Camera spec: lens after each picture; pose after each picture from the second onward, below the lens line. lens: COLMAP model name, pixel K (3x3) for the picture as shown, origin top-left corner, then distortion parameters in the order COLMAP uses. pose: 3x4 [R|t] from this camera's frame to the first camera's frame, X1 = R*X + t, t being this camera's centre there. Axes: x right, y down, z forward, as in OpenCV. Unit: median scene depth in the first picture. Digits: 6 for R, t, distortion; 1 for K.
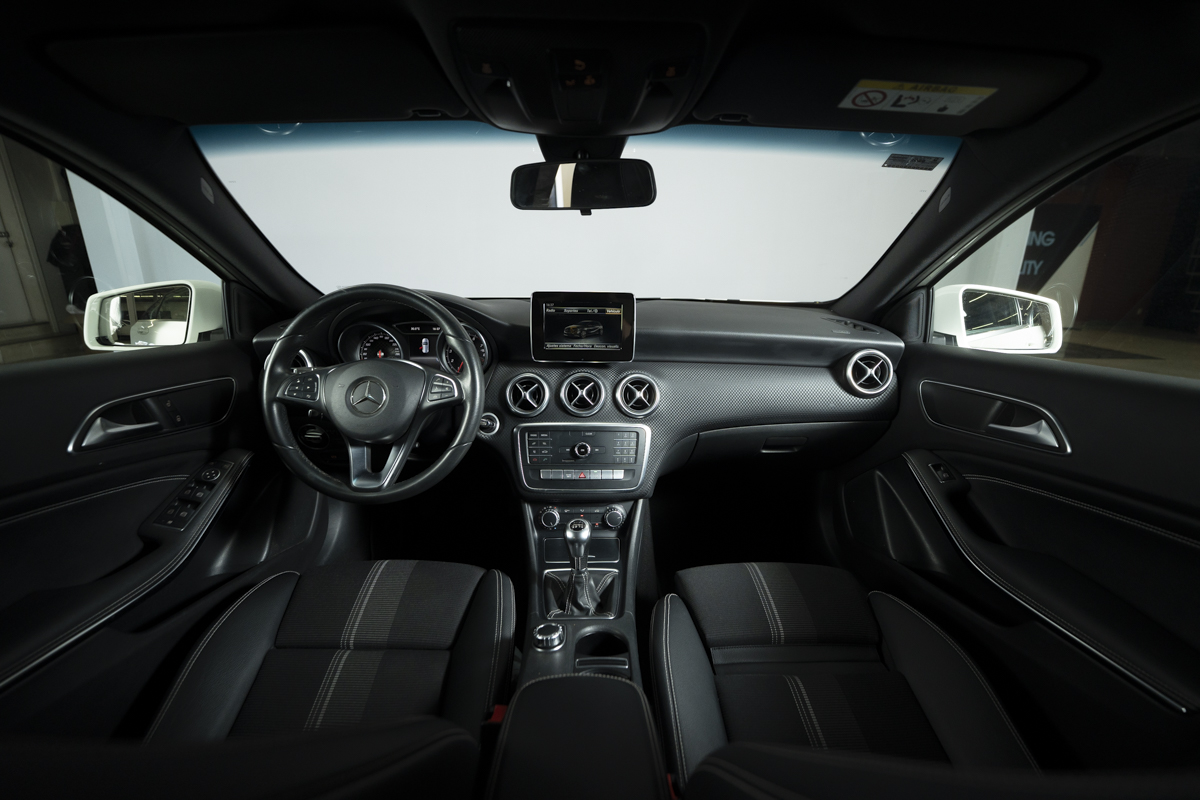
lens RADIAL K [[482.4, 0, 598.5], [0, 482.4, 402.6], [0, 0, 1]] dist [-0.030580, 0.001124]
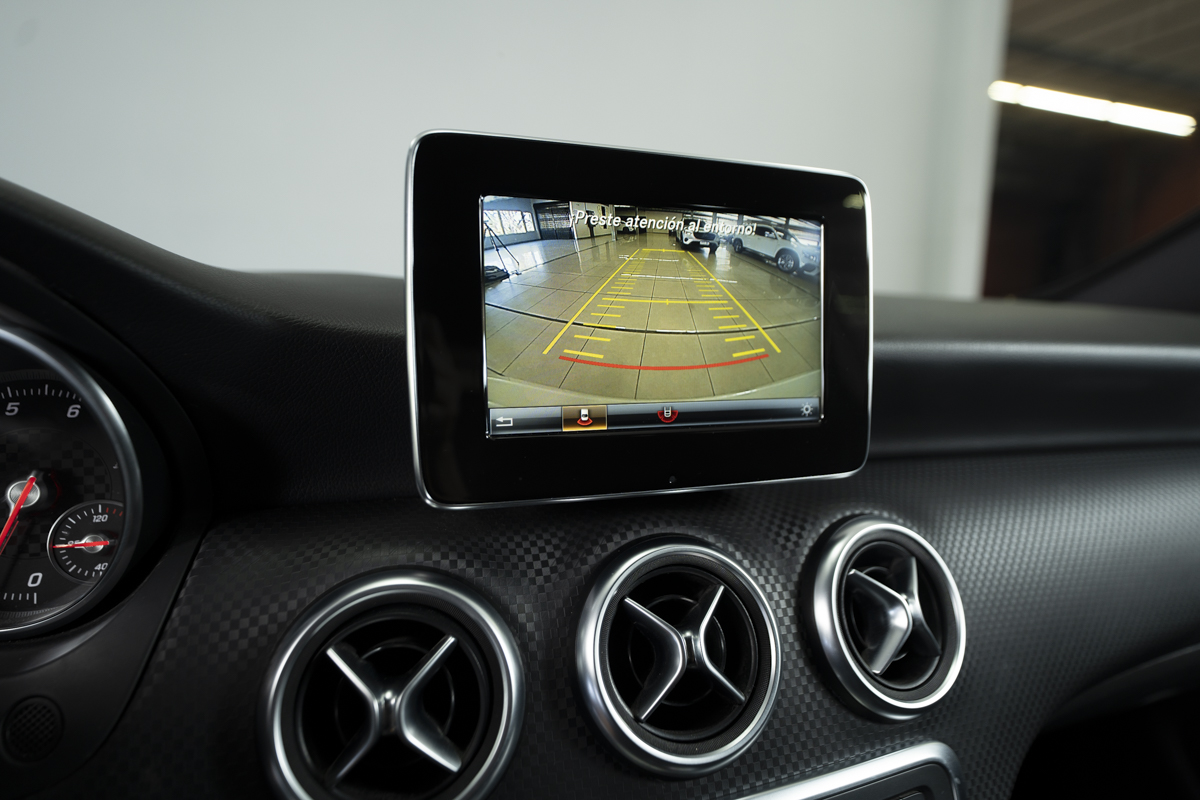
lens RADIAL K [[657.5, 0, 592.8], [0, 657.5, 402.5], [0, 0, 1]] dist [-0.006578, -0.000463]
pose [[0.952582, -0.044744, 0.300974, -0.150109], [0.089021, 0.986832, -0.135046, -0.087895], [-0.290969, 0.155435, 0.944022, 0.754035]]
